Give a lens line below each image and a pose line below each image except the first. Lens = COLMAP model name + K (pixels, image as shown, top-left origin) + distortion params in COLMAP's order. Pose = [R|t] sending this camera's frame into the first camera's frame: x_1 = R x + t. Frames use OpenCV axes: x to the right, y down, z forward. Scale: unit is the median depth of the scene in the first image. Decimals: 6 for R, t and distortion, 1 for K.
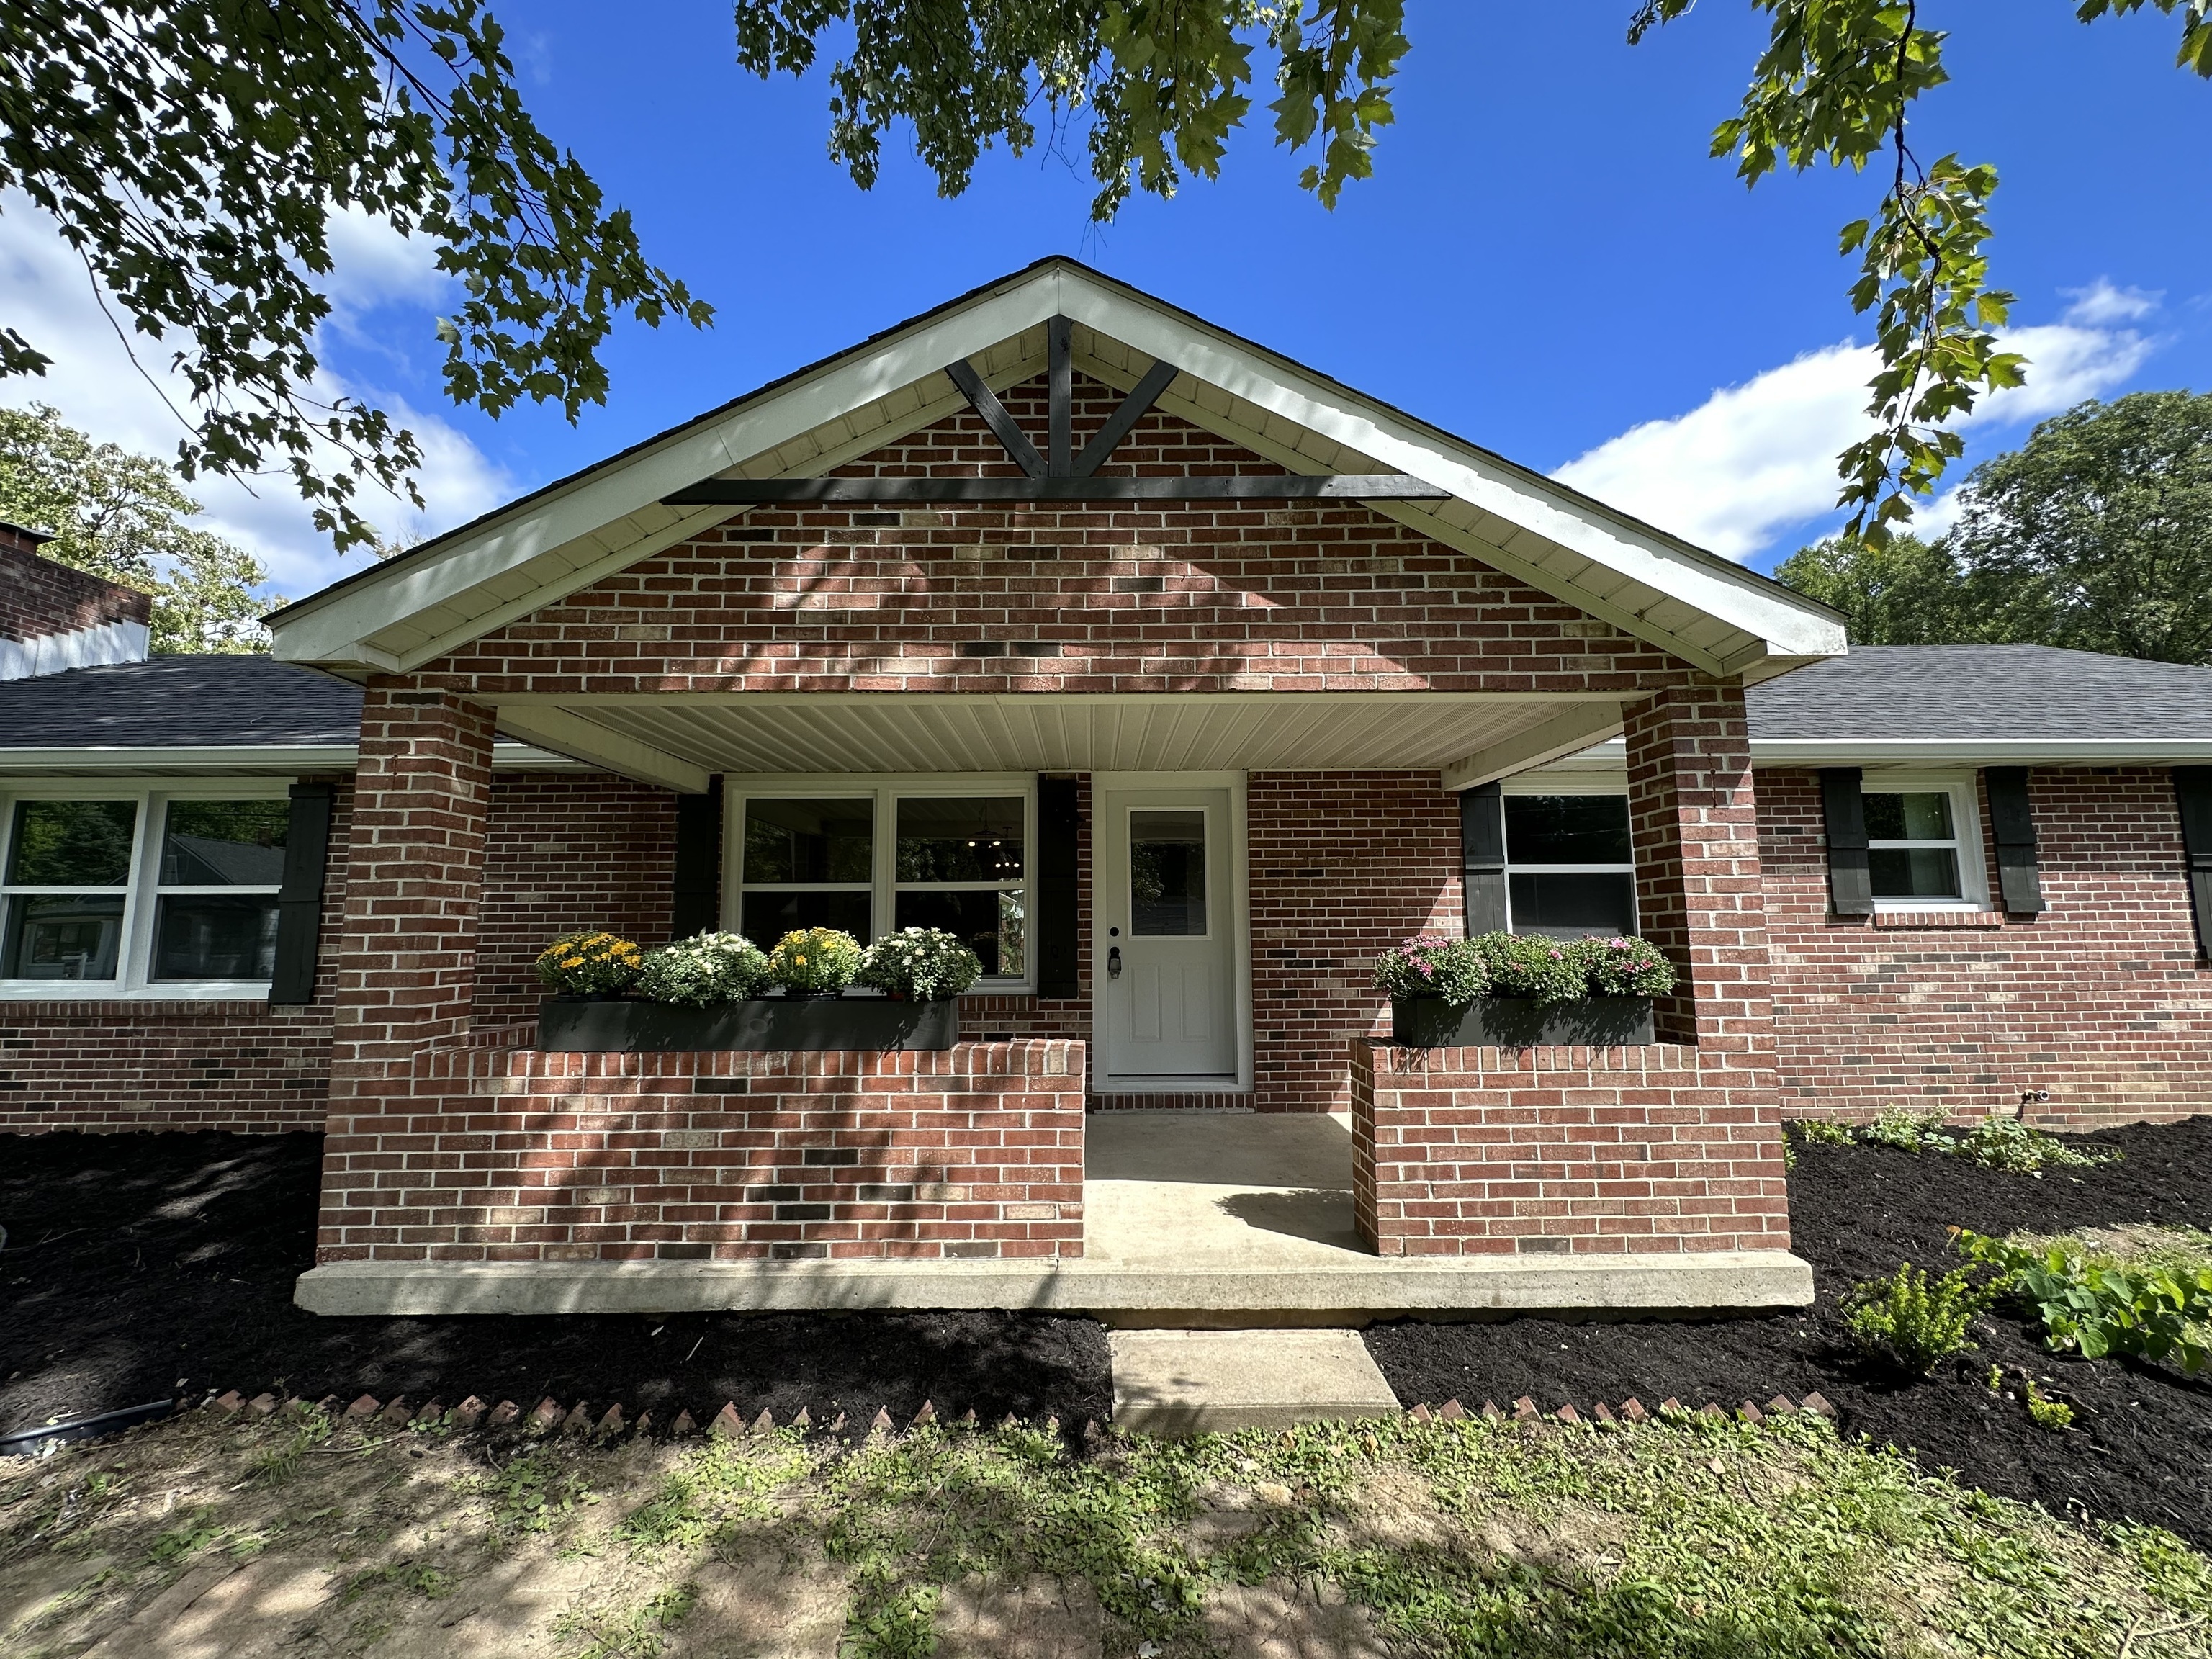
lens RADIAL K [[876.1, 0, 1108.7], [0, 876.1, 827.3], [0, 0, 1]] dist [-0.002465, -0.000211]
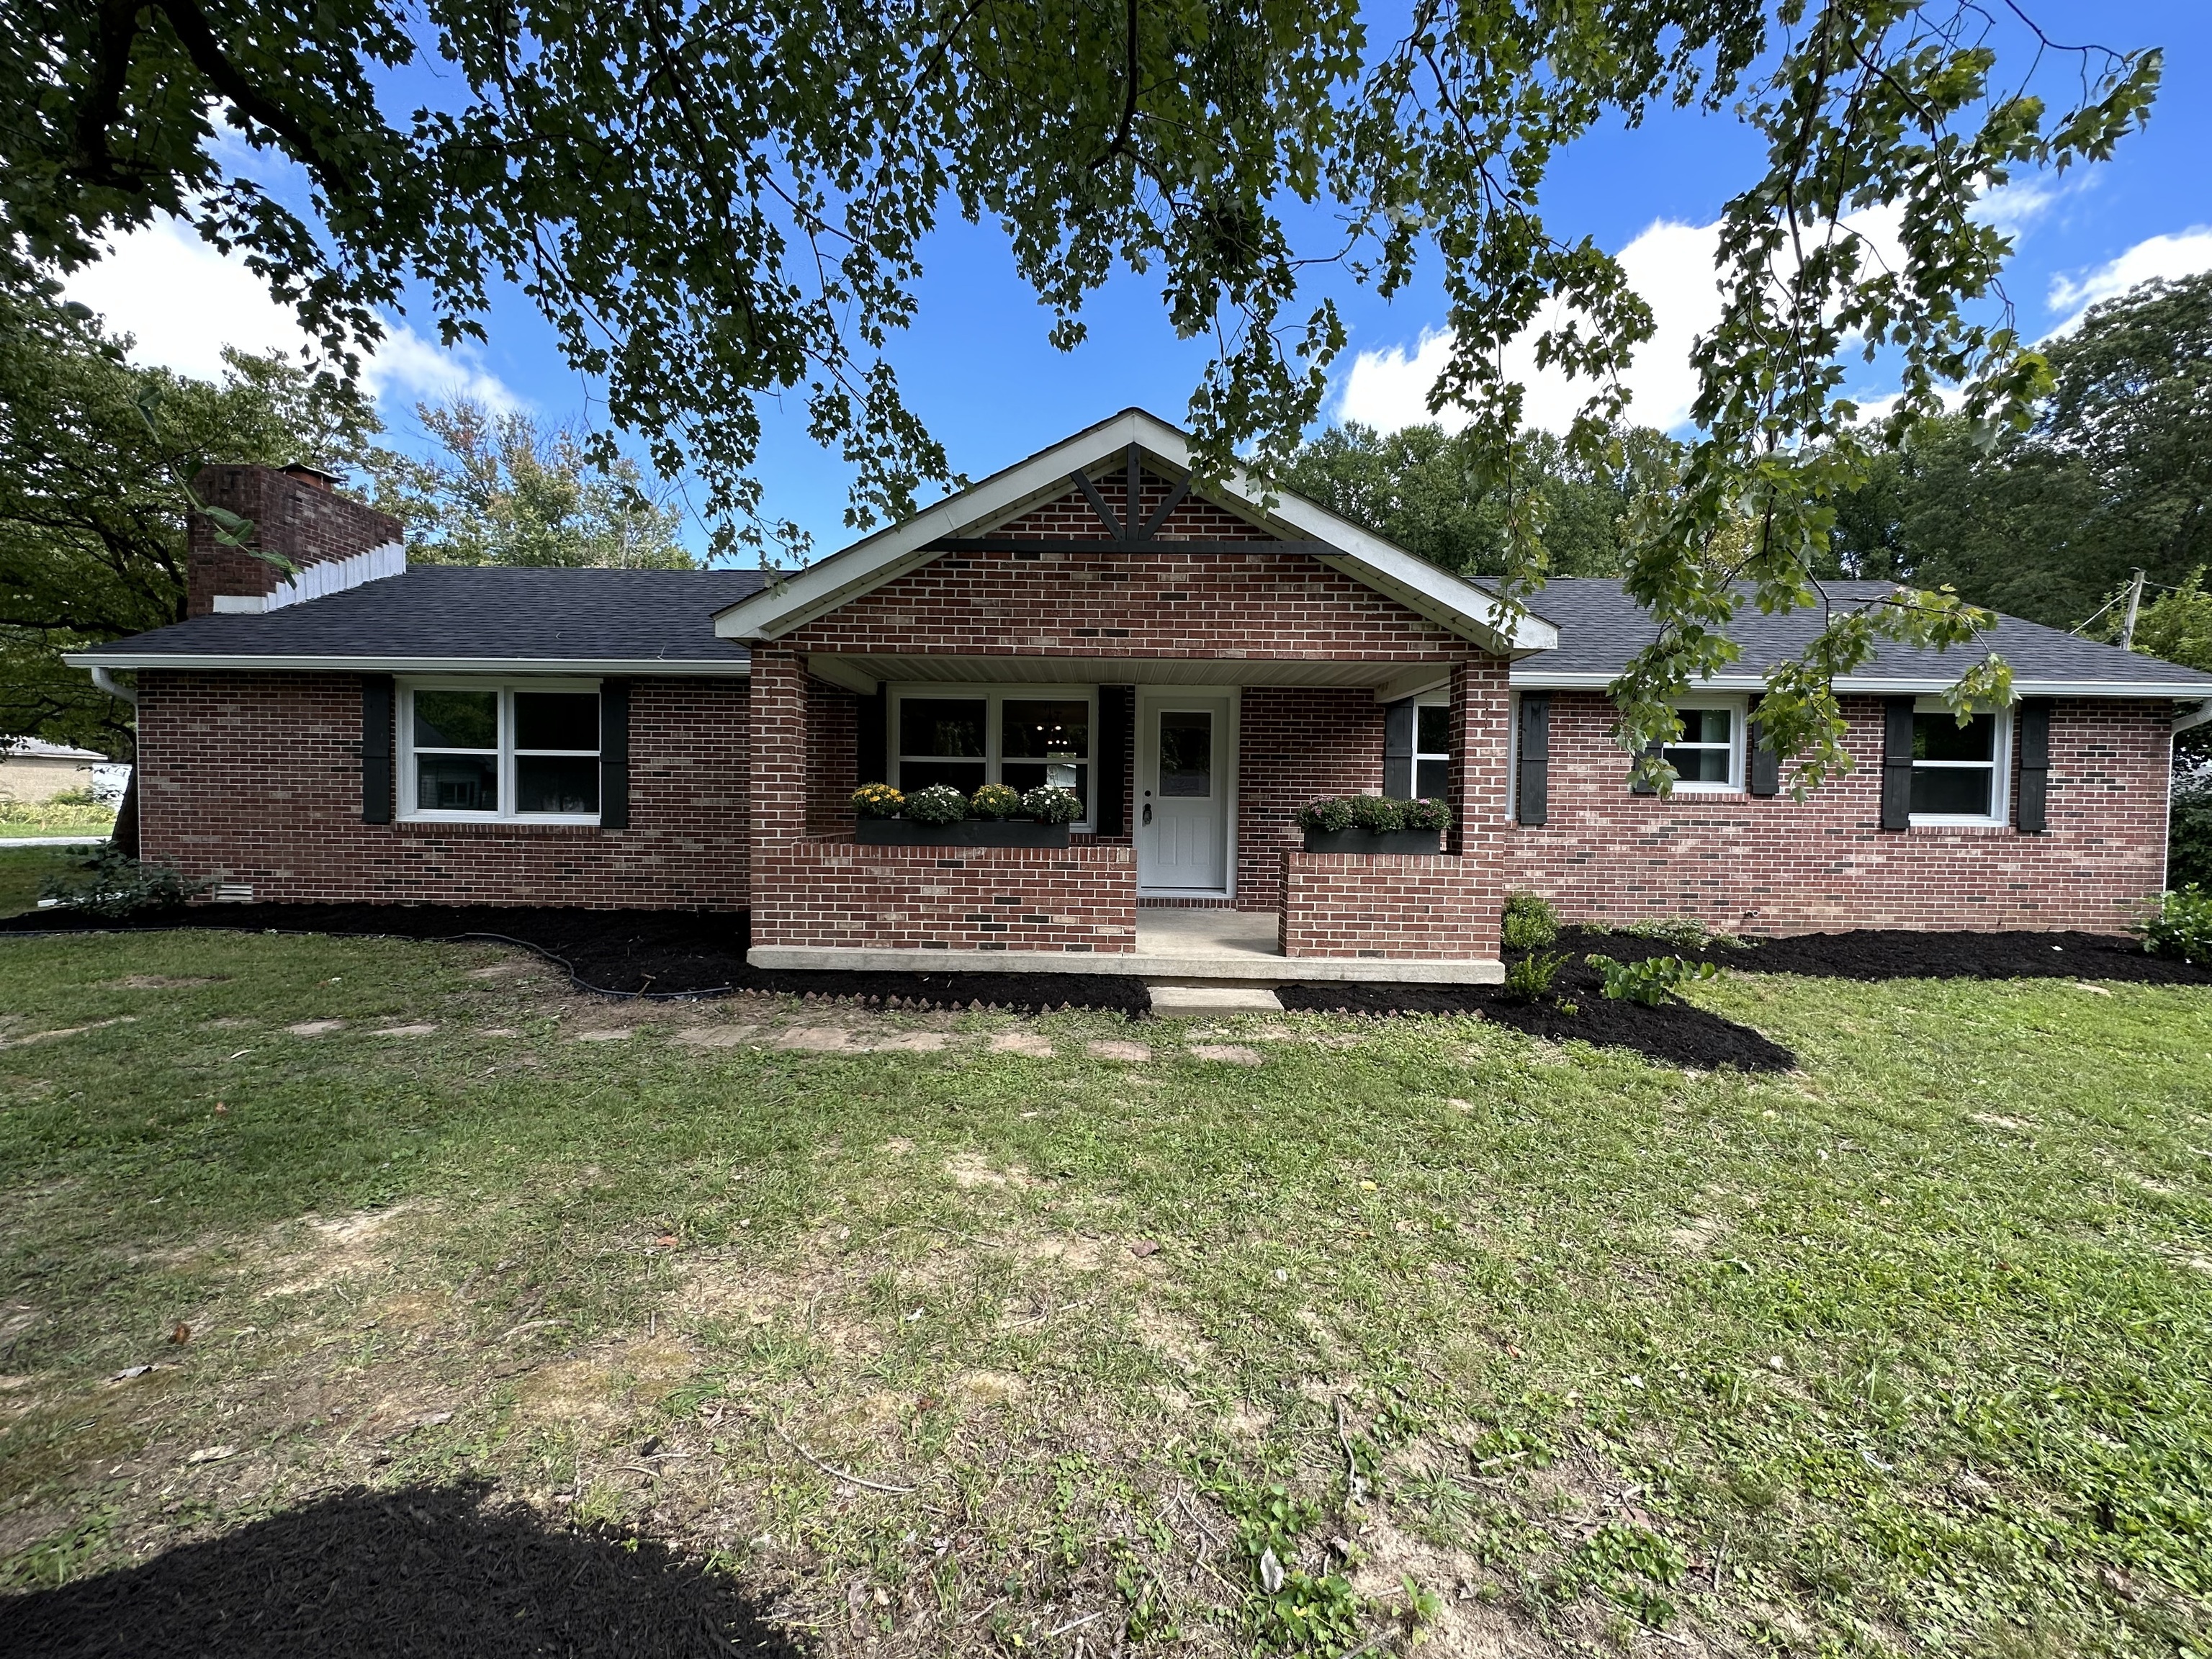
lens RADIAL K [[876.1, 0, 1108.7], [0, 876.1, 827.3], [0, 0, 1]] dist [-0.002465, -0.000211]
pose [[0.999594, 0.022372, -0.017623, -0.056063], [-0.019557, 0.989051, 0.146273, -0.070185], [0.020702, -0.145869, 0.989087, -0.836326]]
